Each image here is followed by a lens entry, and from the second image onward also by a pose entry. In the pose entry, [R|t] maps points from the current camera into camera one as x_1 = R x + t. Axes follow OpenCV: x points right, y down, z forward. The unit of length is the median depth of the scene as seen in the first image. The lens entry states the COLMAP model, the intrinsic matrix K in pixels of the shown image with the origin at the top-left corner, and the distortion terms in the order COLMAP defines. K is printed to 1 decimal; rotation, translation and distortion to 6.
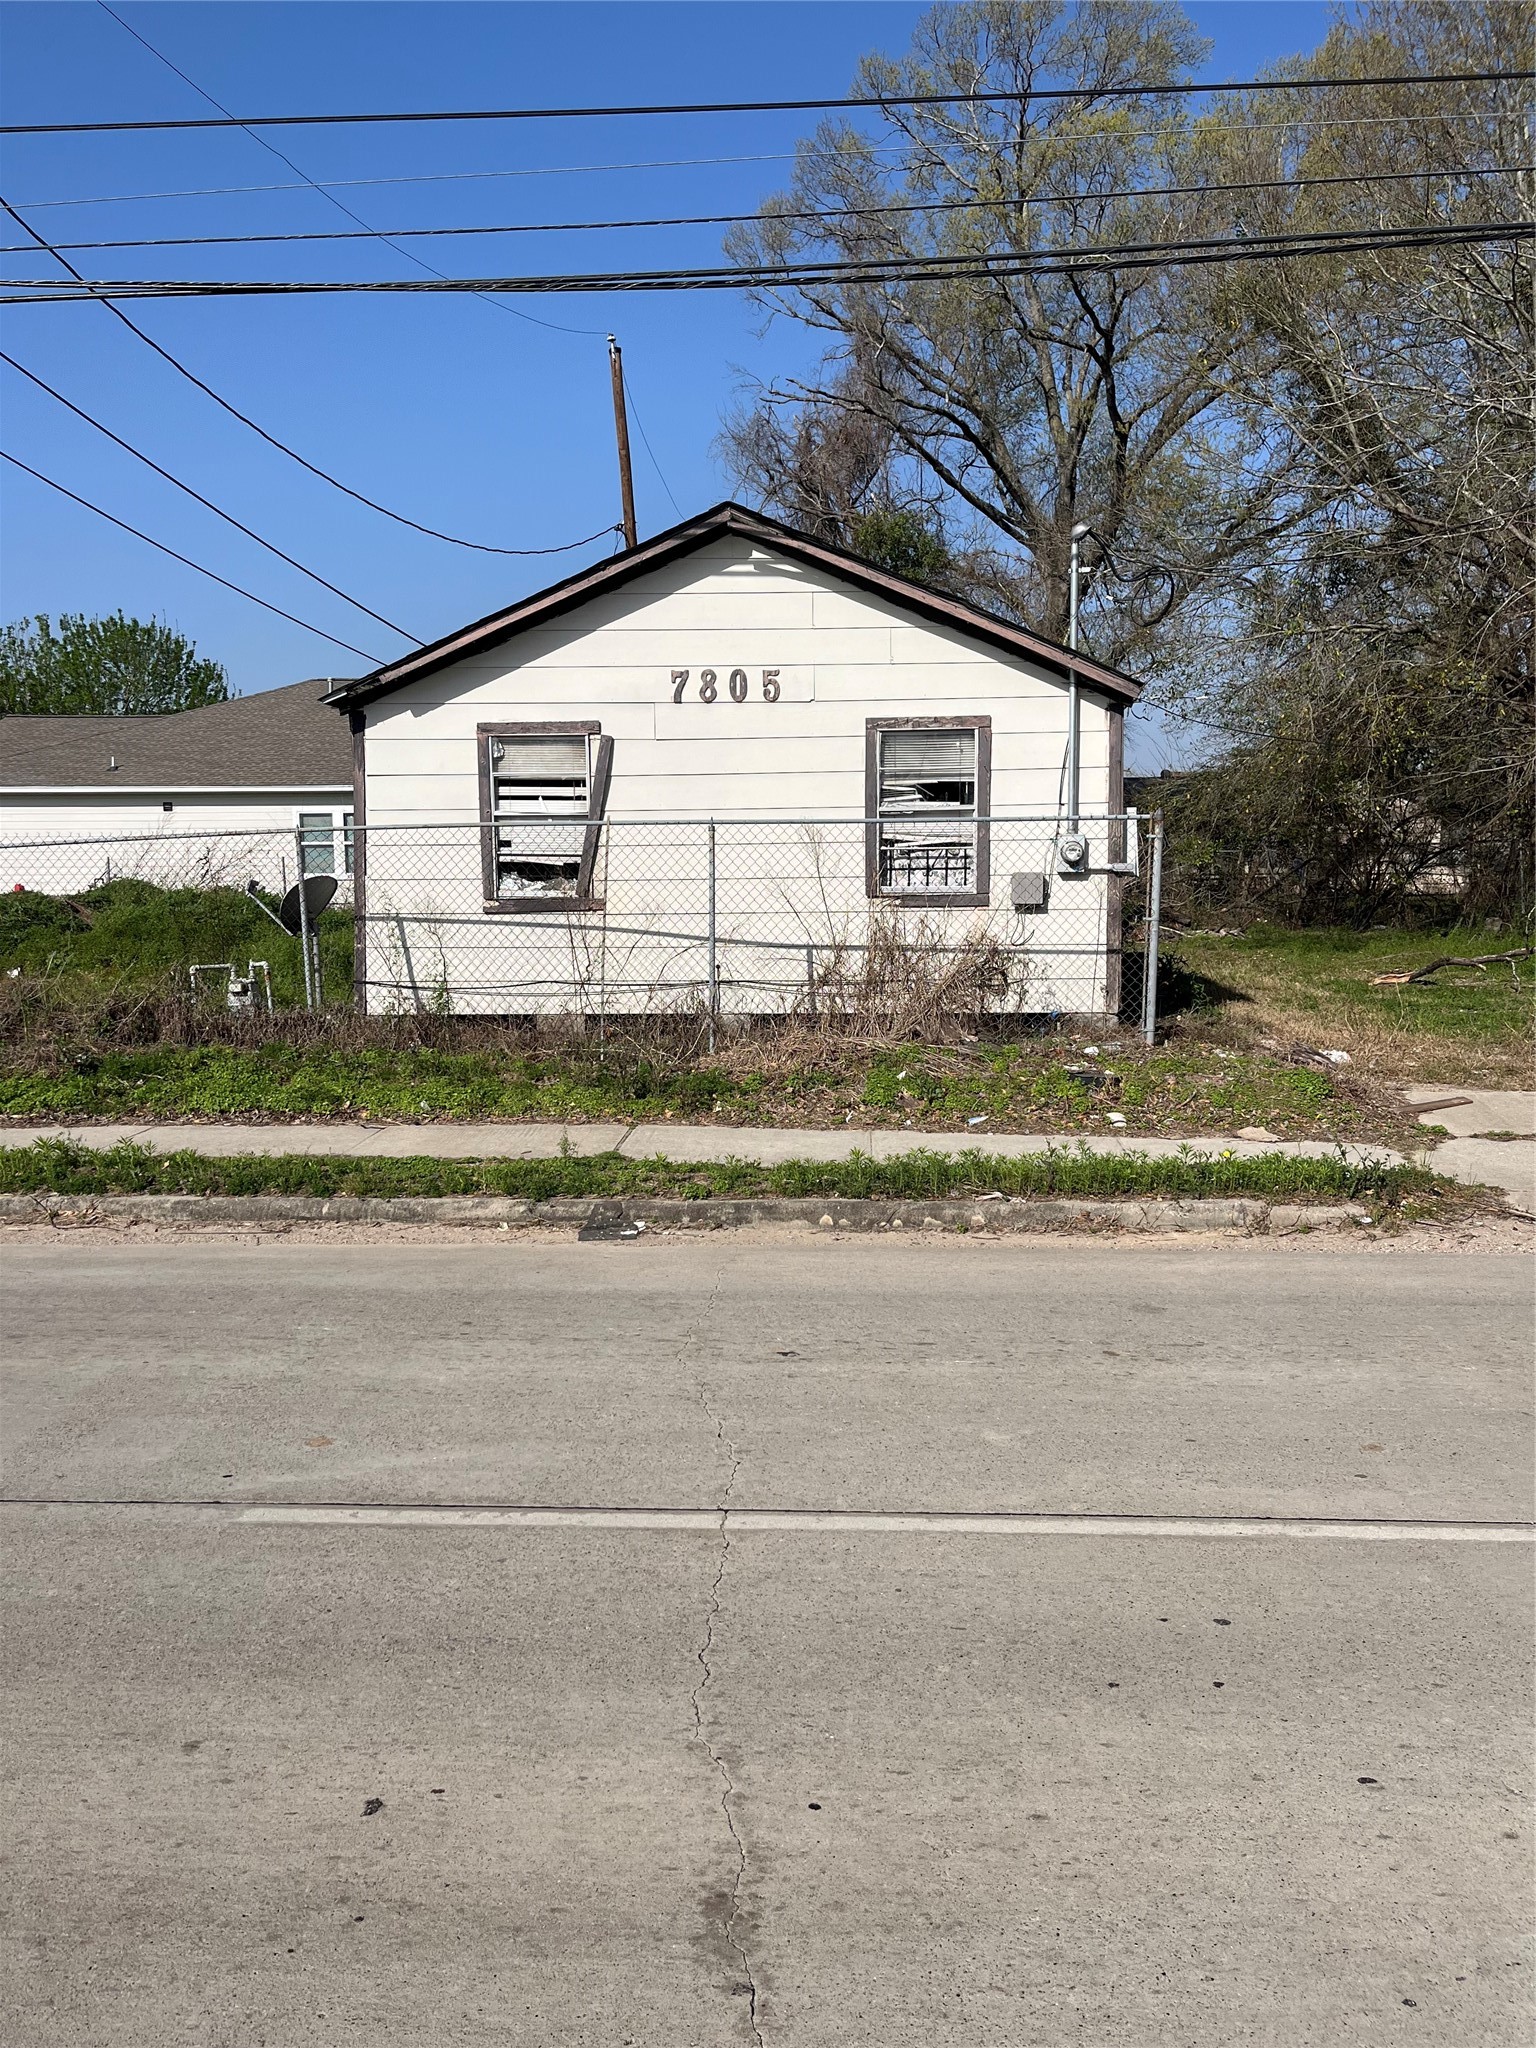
lens RADIAL K [[1562.2, 0, 761.7], [0, 1562.2, 1036.3], [0, 0, 1]] dist [0.045673, -0.047891]
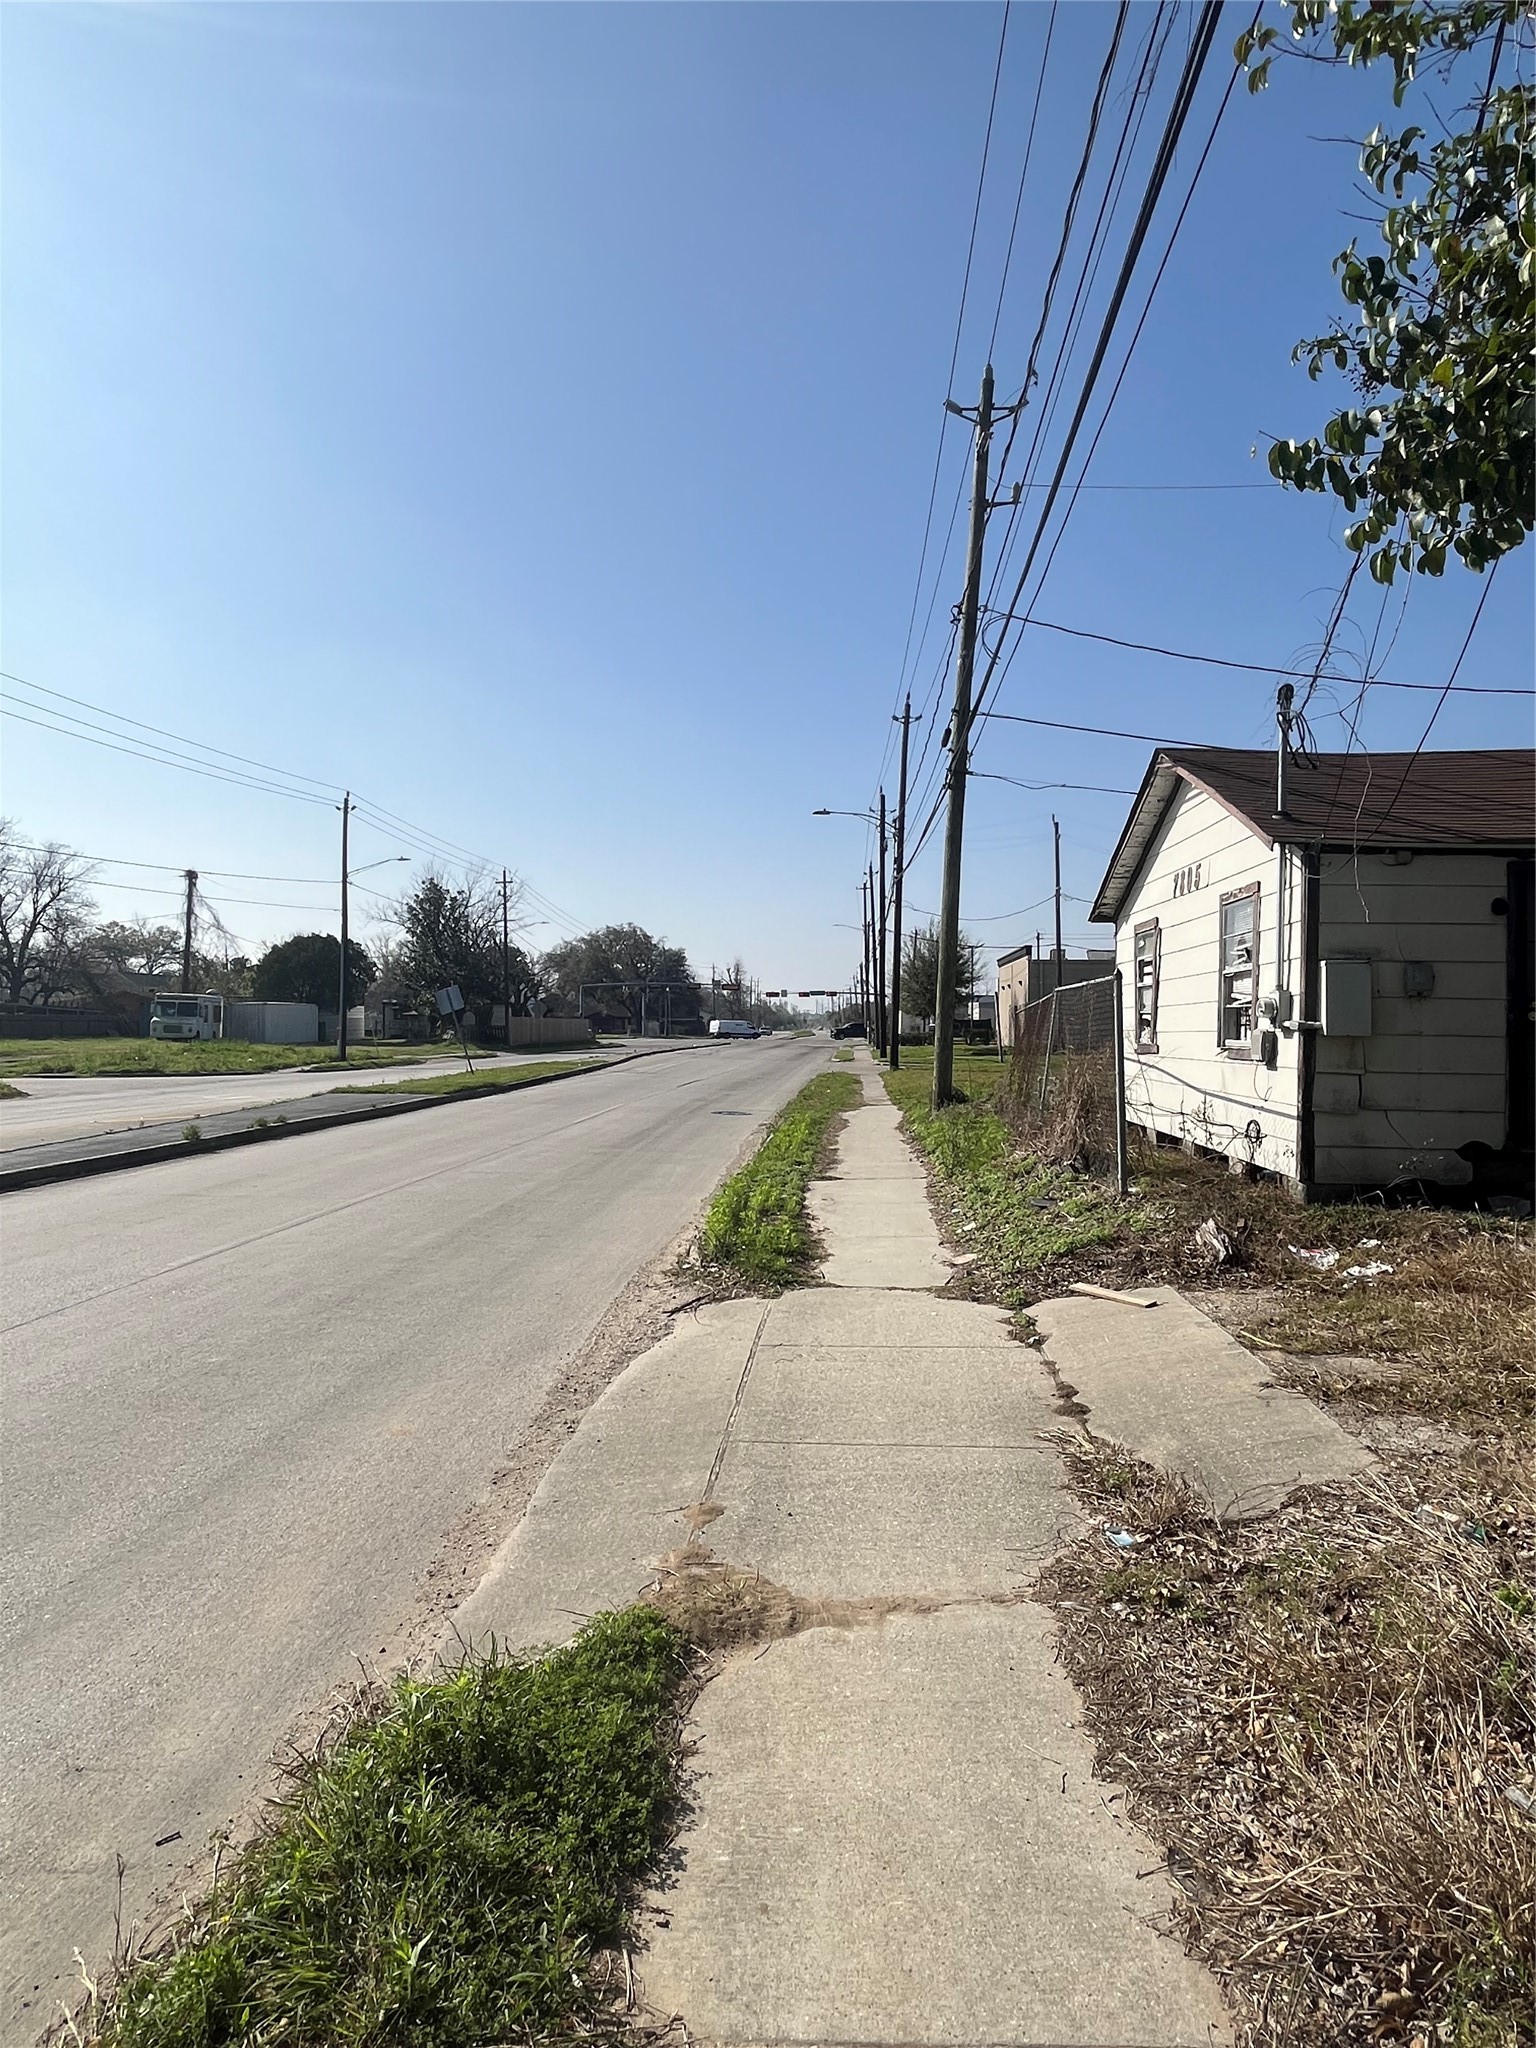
lens RADIAL K [[1145.7, 0, 769.3], [0, 1145.7, 1024.6], [0, 0, 1]] dist [-0.000455, -0.000082]
pose [[-0.031293, 0.004385, -0.999501, 0.925395], [-0.108394, 0.994078, 0.007755, -0.078728], [0.993615, 0.108582, -0.030632, 0.702459]]
